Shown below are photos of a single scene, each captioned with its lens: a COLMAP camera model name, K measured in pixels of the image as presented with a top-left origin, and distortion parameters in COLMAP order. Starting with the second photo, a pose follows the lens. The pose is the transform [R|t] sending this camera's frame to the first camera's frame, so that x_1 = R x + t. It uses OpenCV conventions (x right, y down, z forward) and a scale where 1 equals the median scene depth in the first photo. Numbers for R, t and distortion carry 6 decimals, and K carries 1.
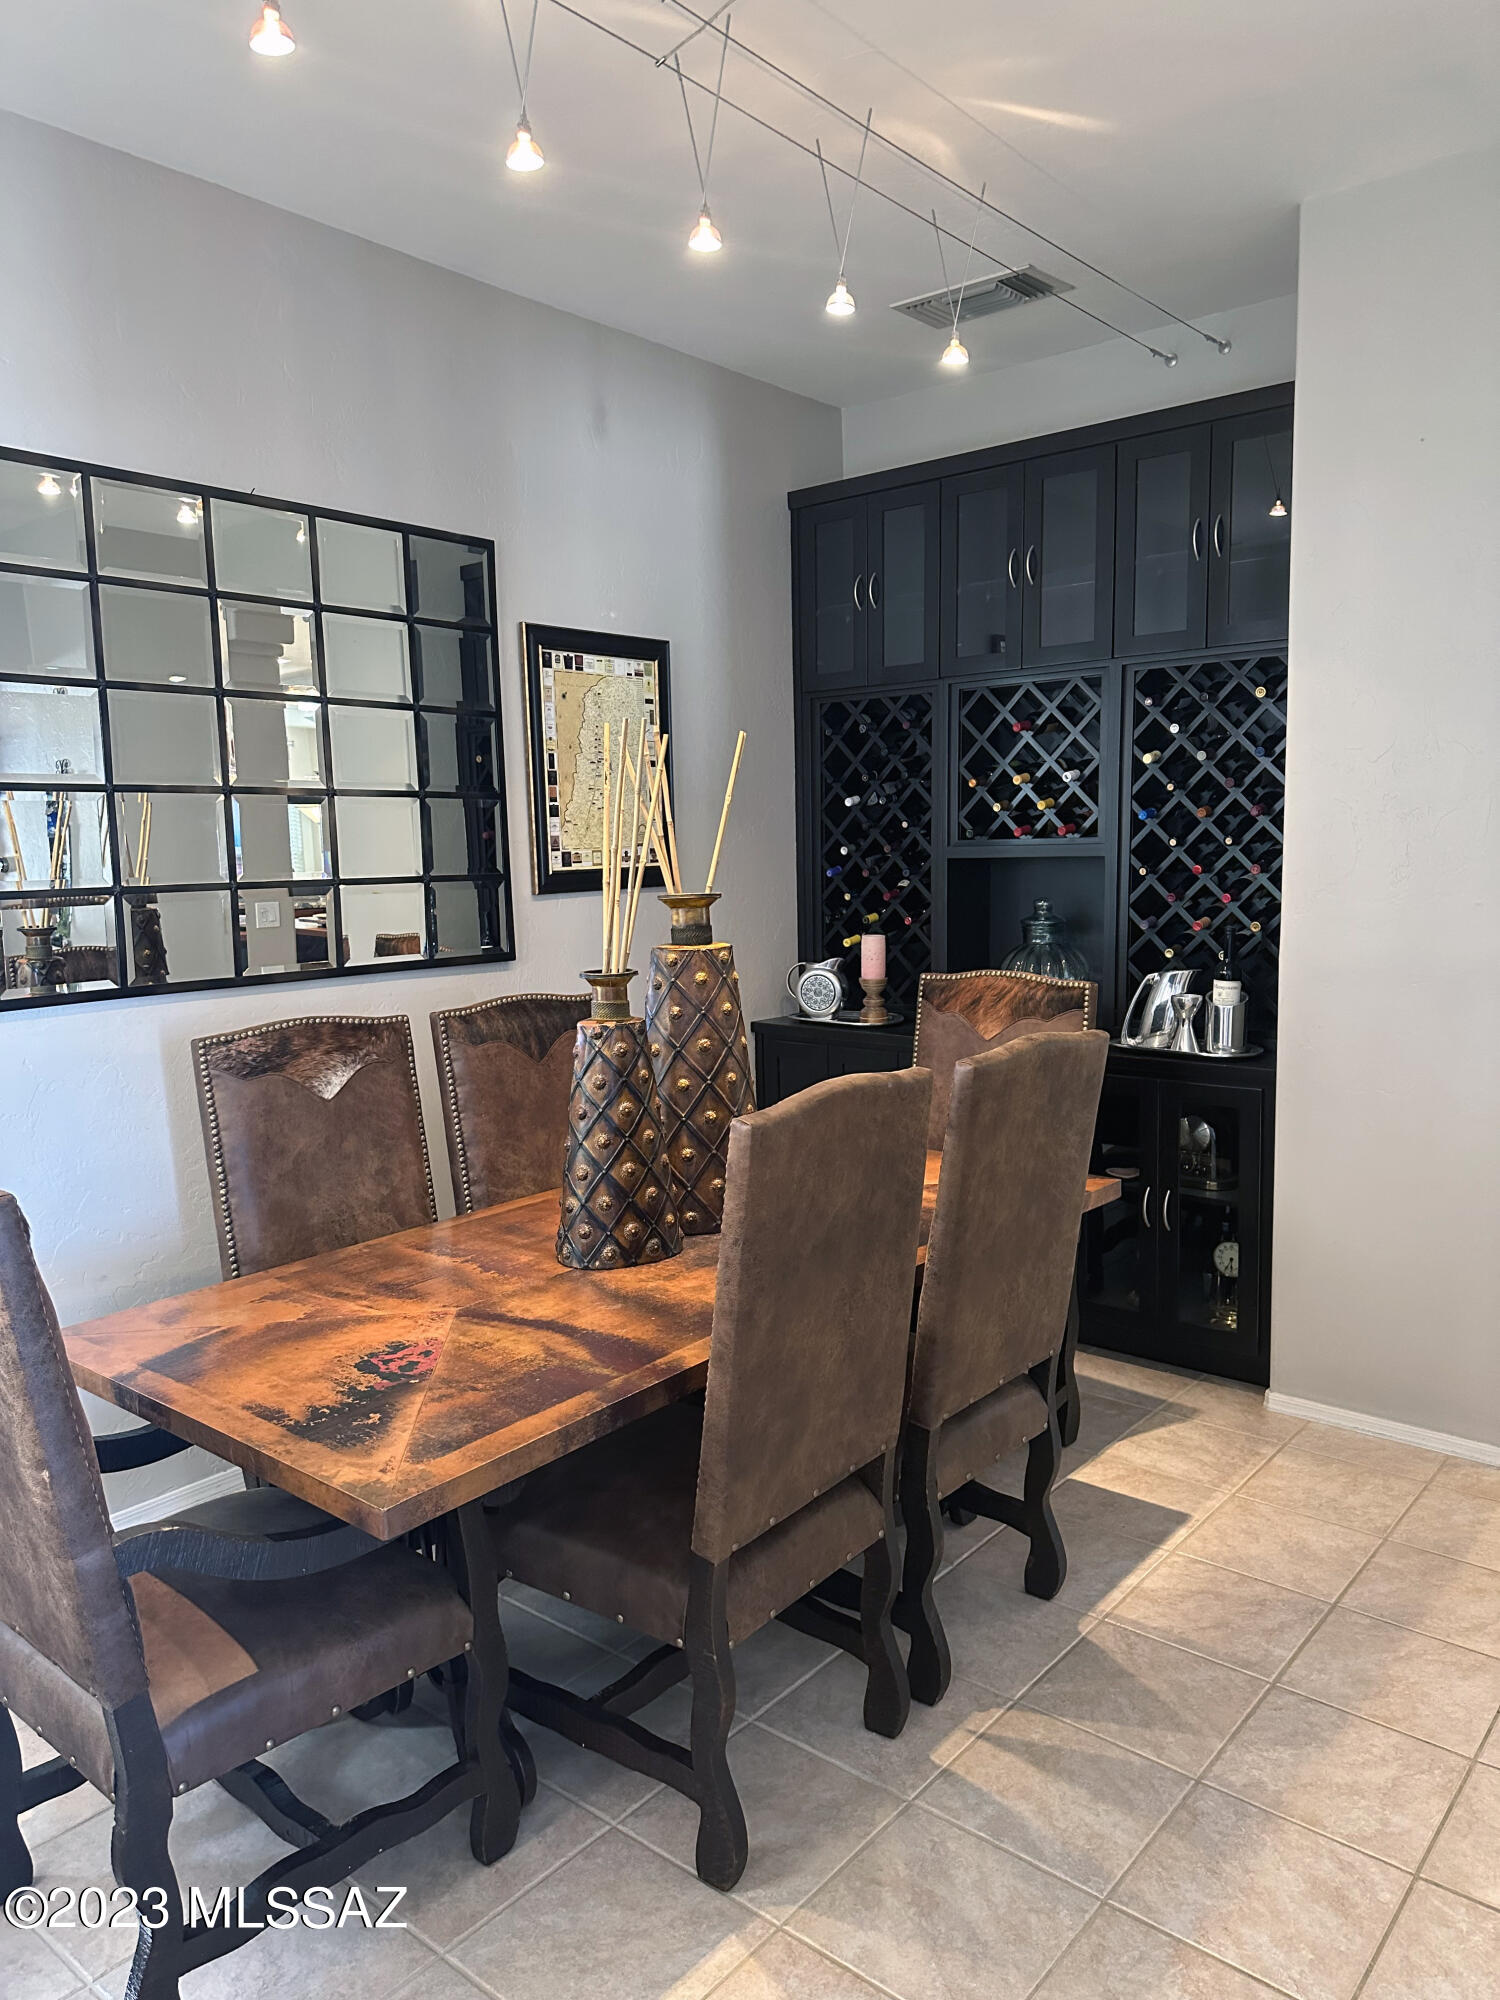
lens RADIAL K [[1410.1, 0, 753.8], [0, 1410.1, 1006.6], [0, 0, 1]] dist [0.024158, -0.025499]
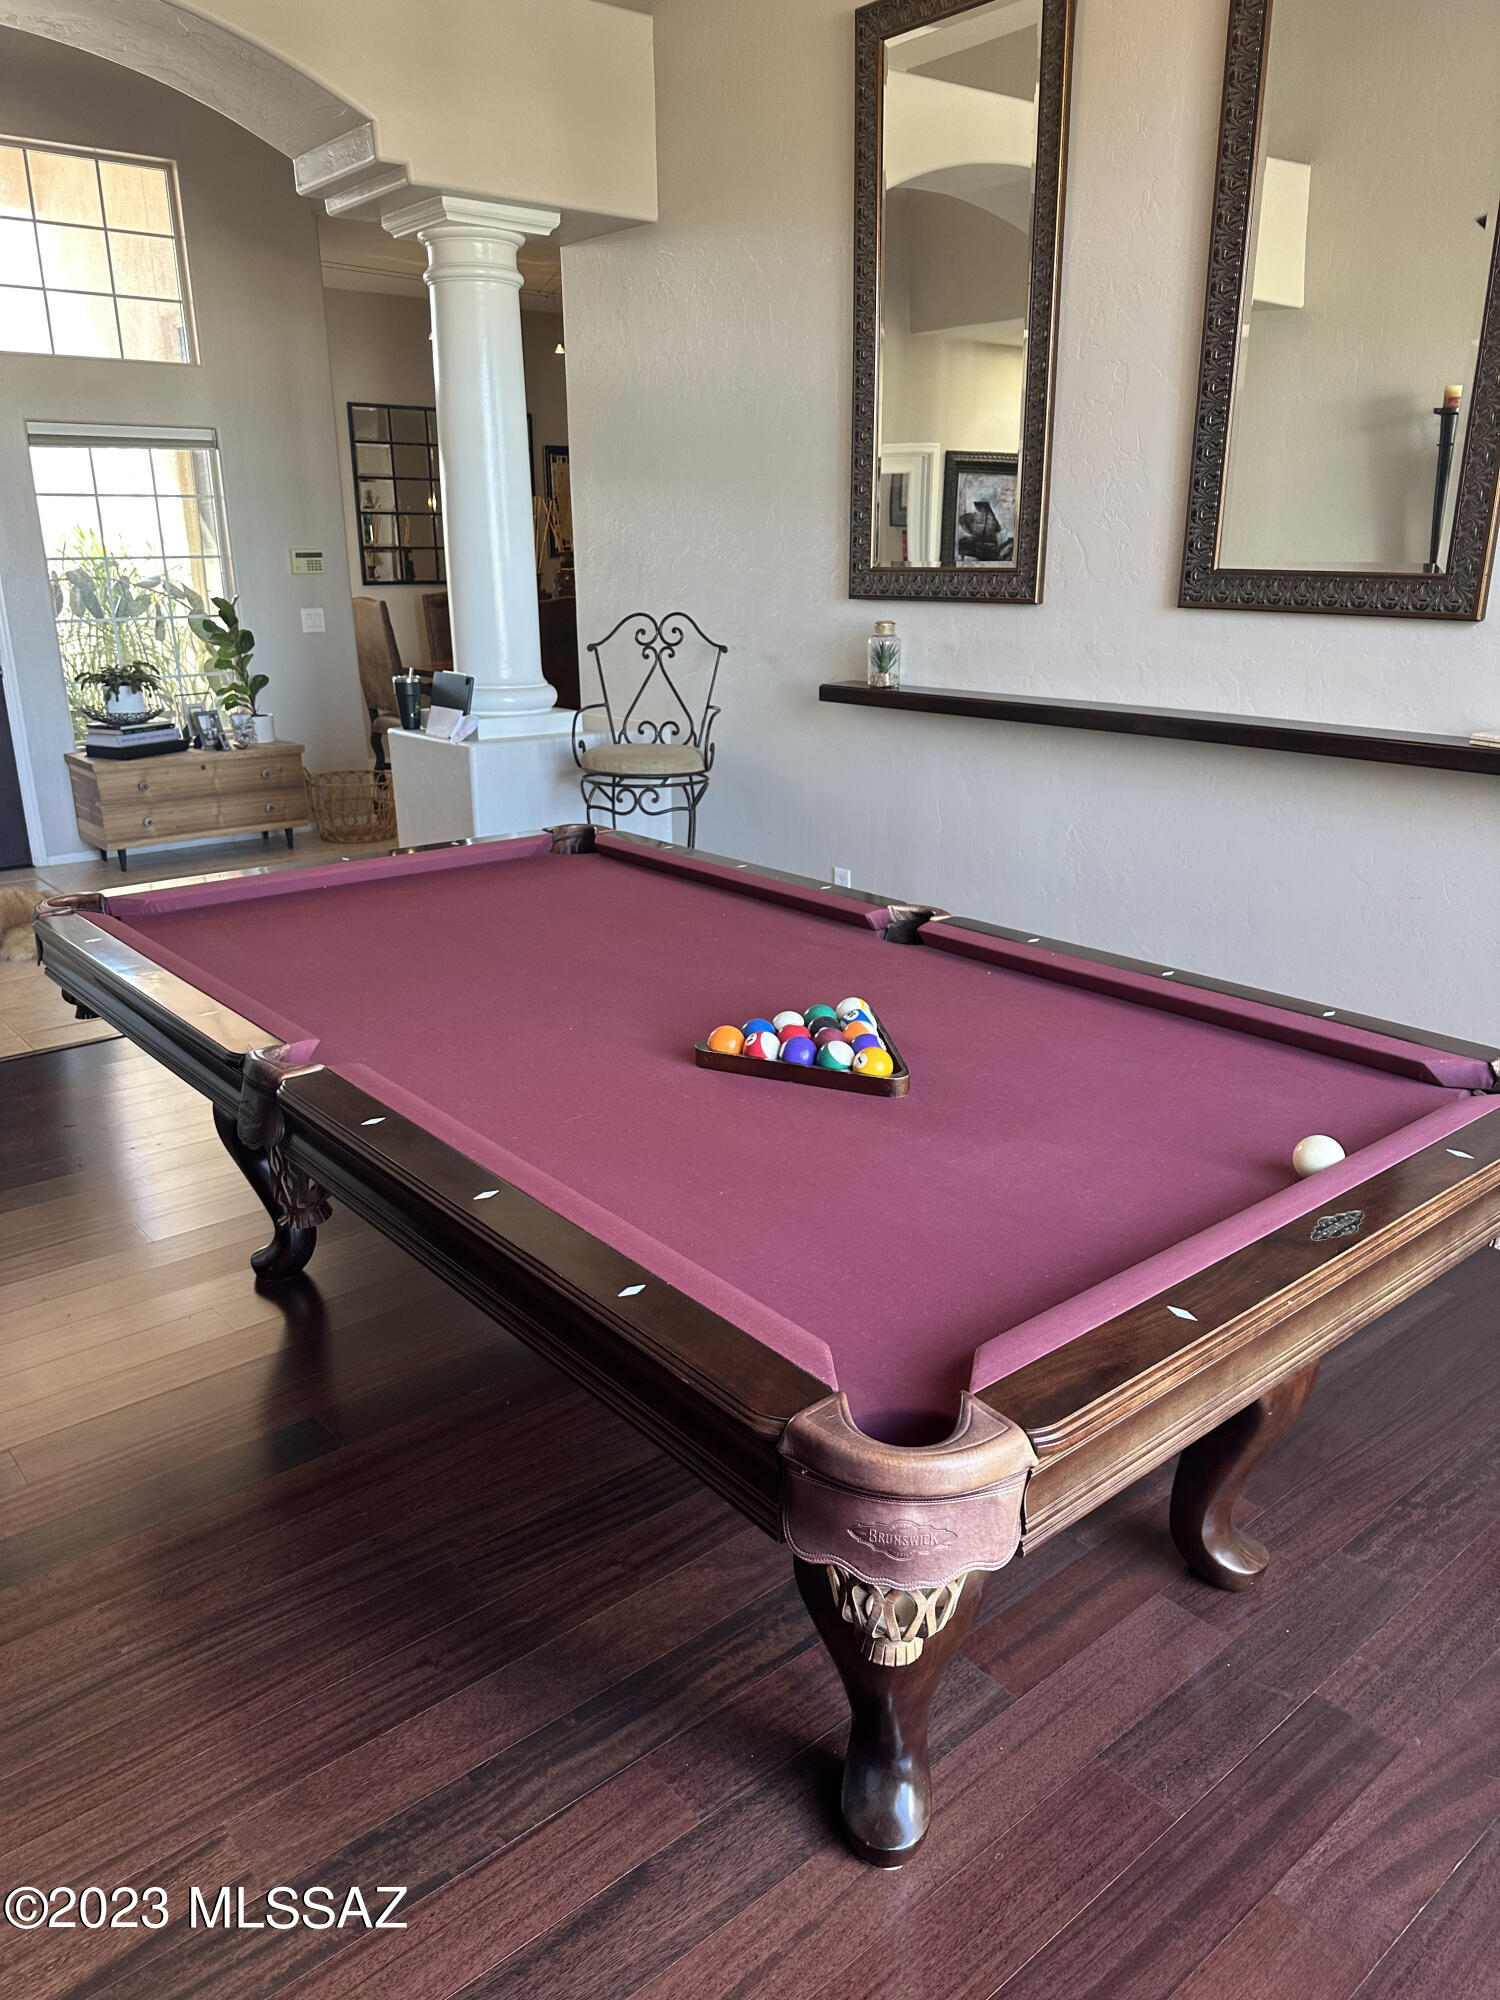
lens RADIAL K [[1410.1, 0, 745.9], [0, 1410.1, 1000.2], [0, 0, 1]] dist [0.024158, -0.025499]
pose [[0.983669, 0.078568, -0.161930, 0.870229], [-0.041533, 0.974497, 0.220525, 0.167150], [0.175127, -0.210198, 0.961846, -2.045697]]
